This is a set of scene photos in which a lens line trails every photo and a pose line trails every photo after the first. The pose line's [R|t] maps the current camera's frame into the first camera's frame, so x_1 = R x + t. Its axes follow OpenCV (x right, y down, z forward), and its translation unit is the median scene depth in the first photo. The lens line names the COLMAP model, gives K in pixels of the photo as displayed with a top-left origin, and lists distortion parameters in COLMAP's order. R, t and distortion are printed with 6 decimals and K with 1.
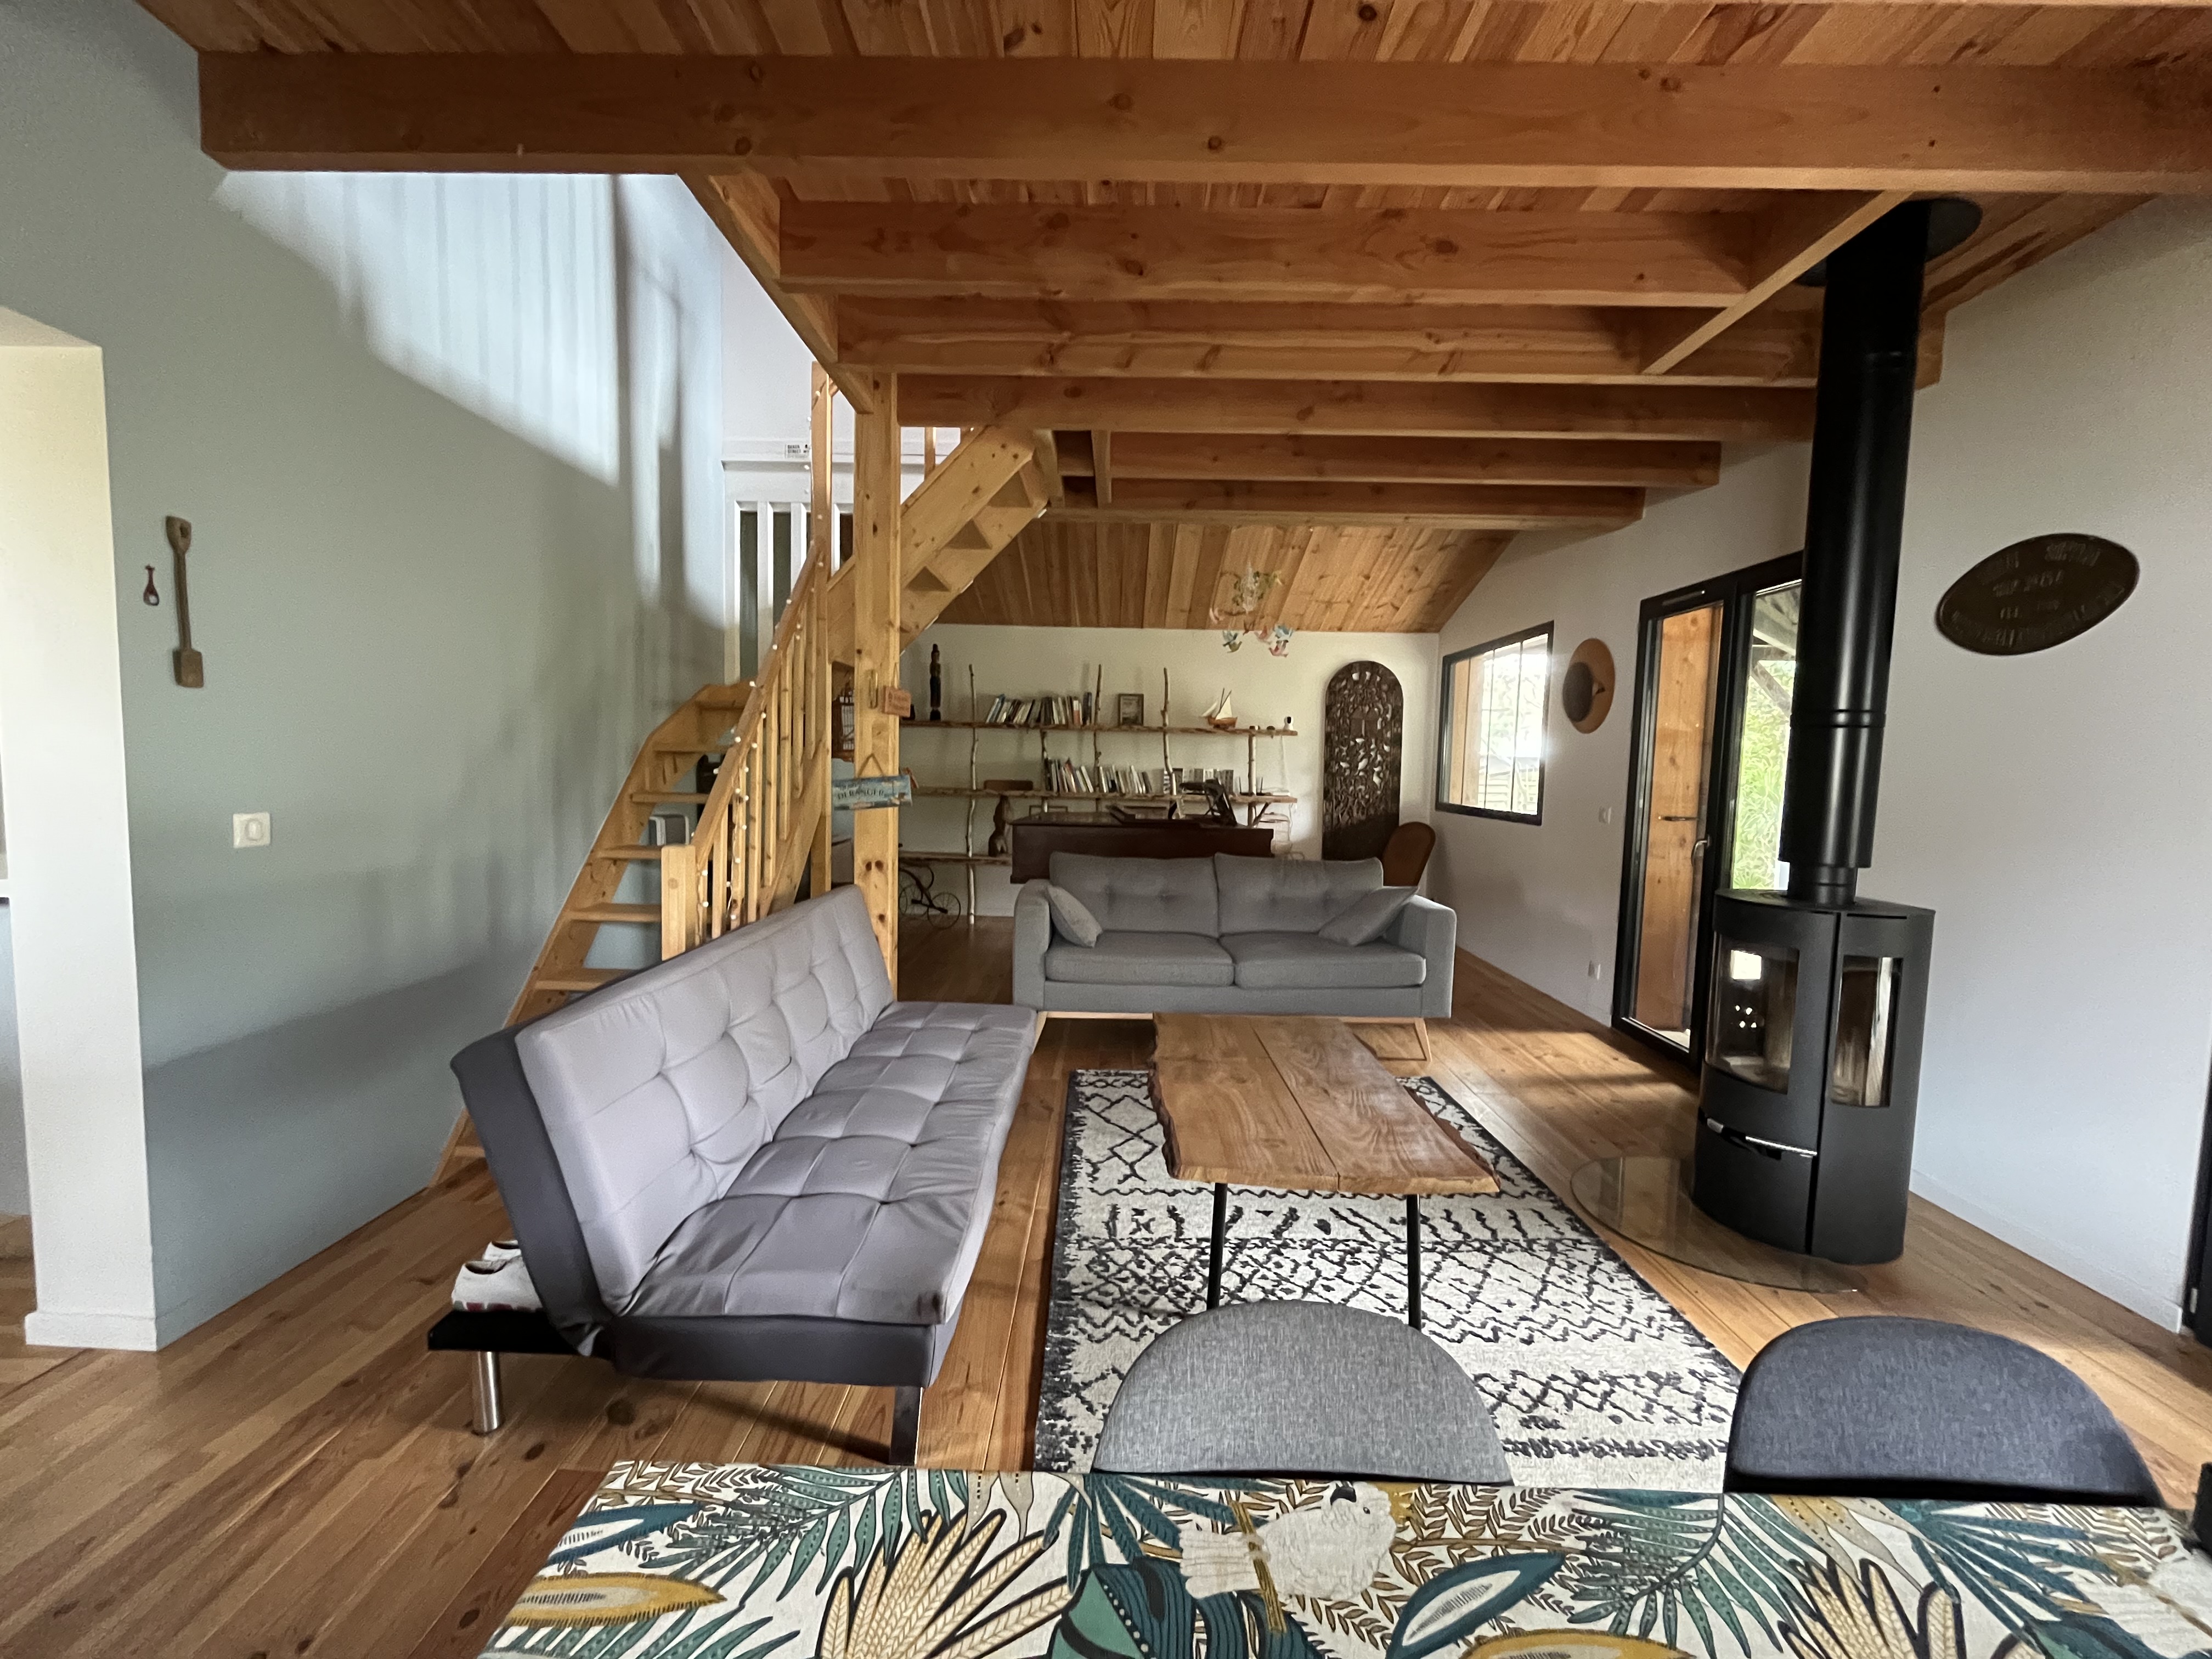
lens RADIAL K [[900.3, 0, 1102.1], [0, 900.3, 833.2], [0, 0, 1]] dist [-0.003105, -0.000616]
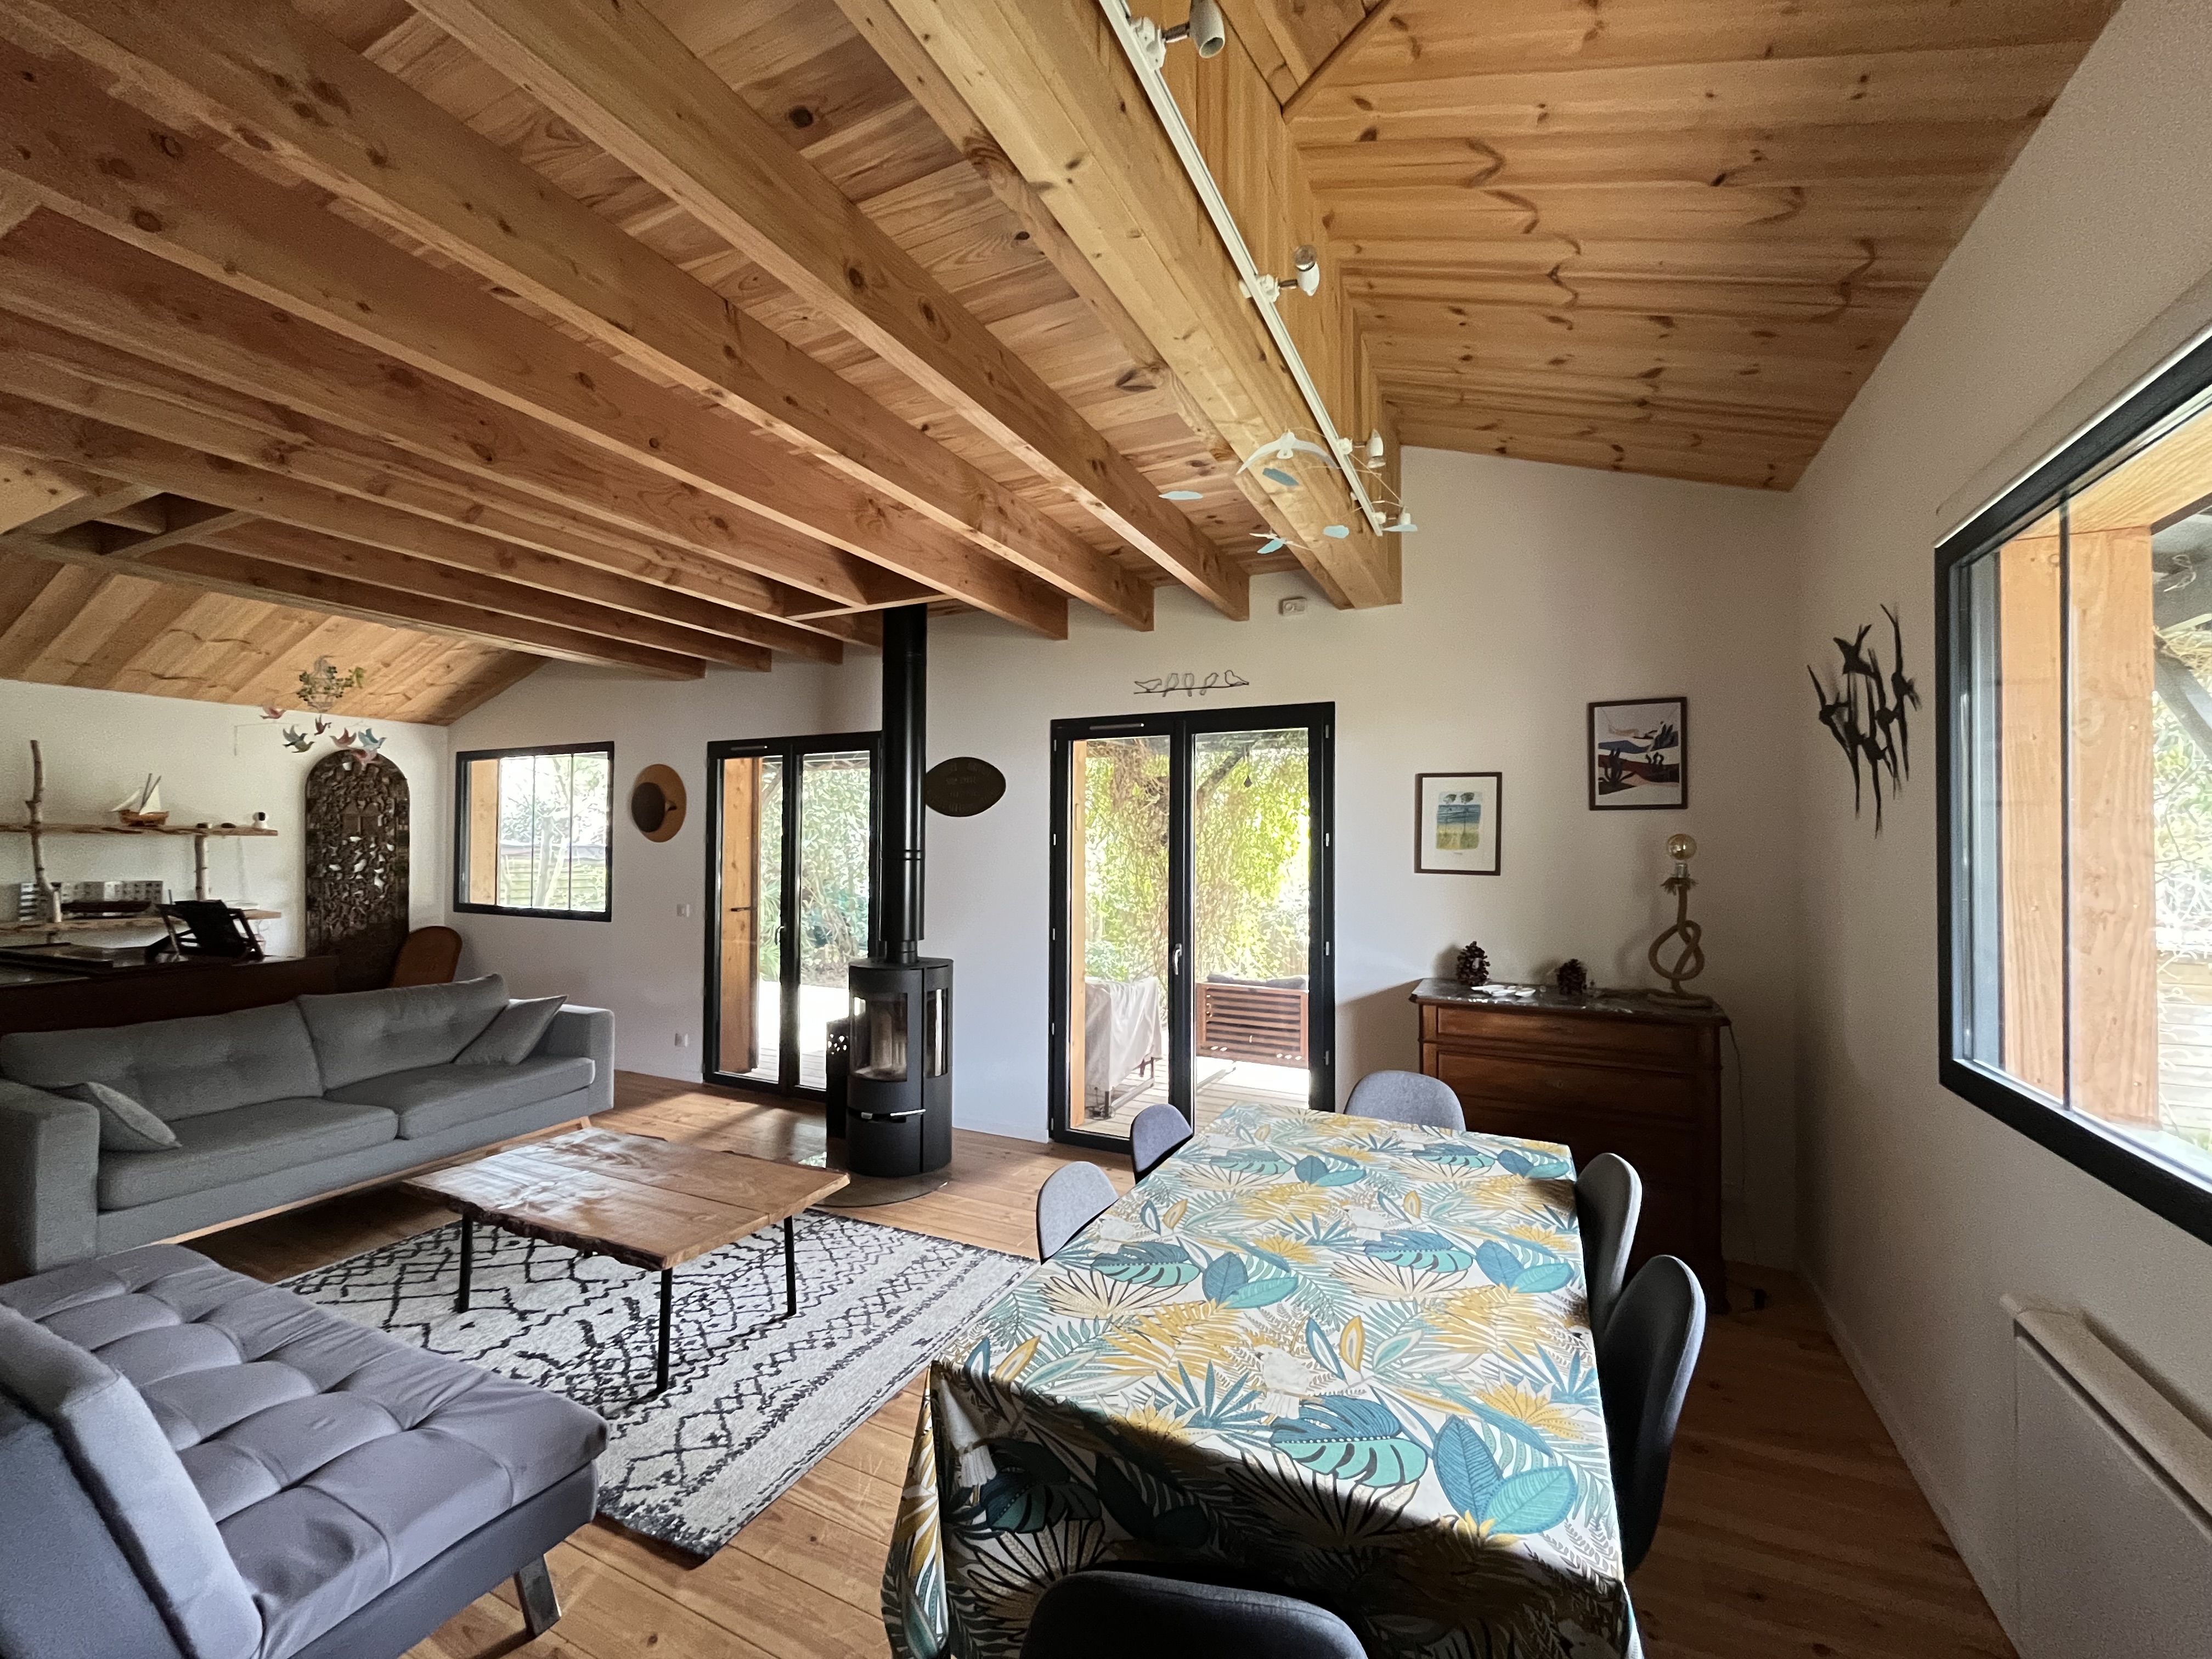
lens RADIAL K [[900.3, 0, 1098.4], [0, 900.3, 833.0], [0, 0, 1]] dist [-0.003105, -0.000616]
pose [[0.422076, -0.006670, 0.906536, -0.381989], [0.073240, 0.996955, -0.026764, -0.062756], [-0.903597, 0.077692, 0.421279, -0.040008]]
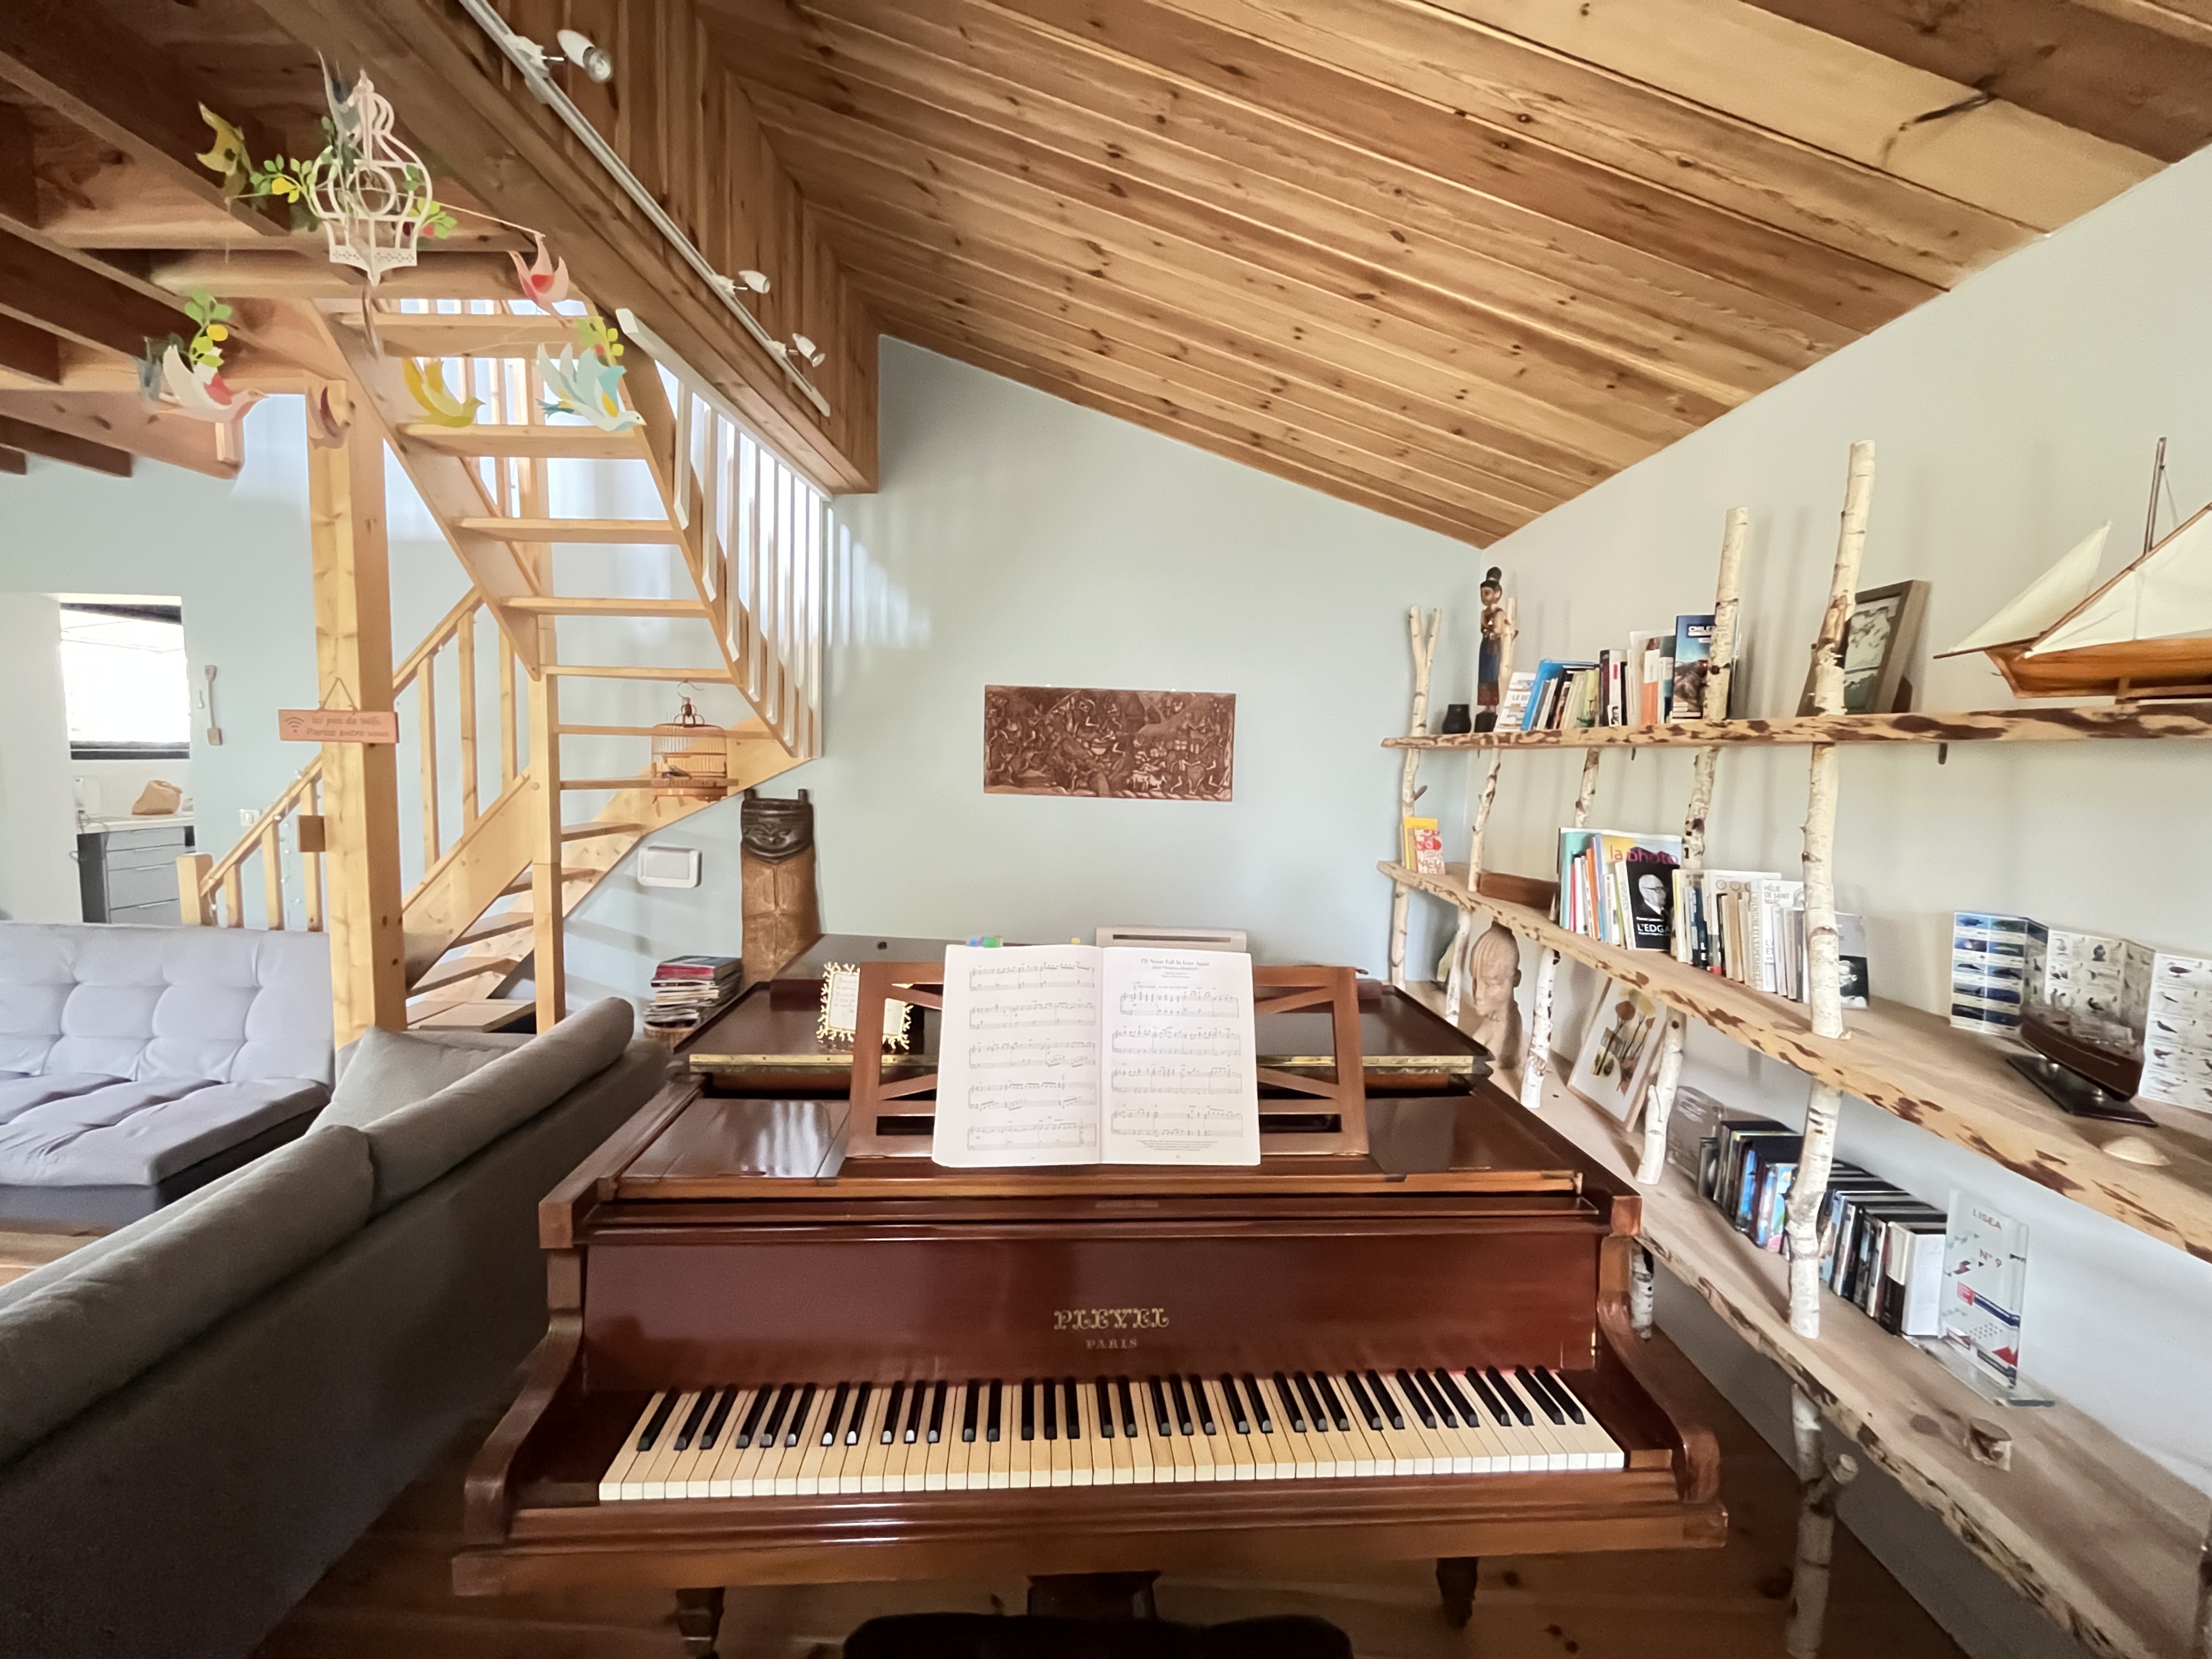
lens RADIAL K [[900.3, 0, 1101.2], [0, 900.3, 829.2], [0, 0, 1]] dist [-0.003105, -0.000616]
pose [[-0.005866, 0.063860, -0.997942, 0.534976], [-0.096297, 0.993285, 0.064128, -0.162928], [0.995335, 0.096475, 0.000323, 1.527610]]
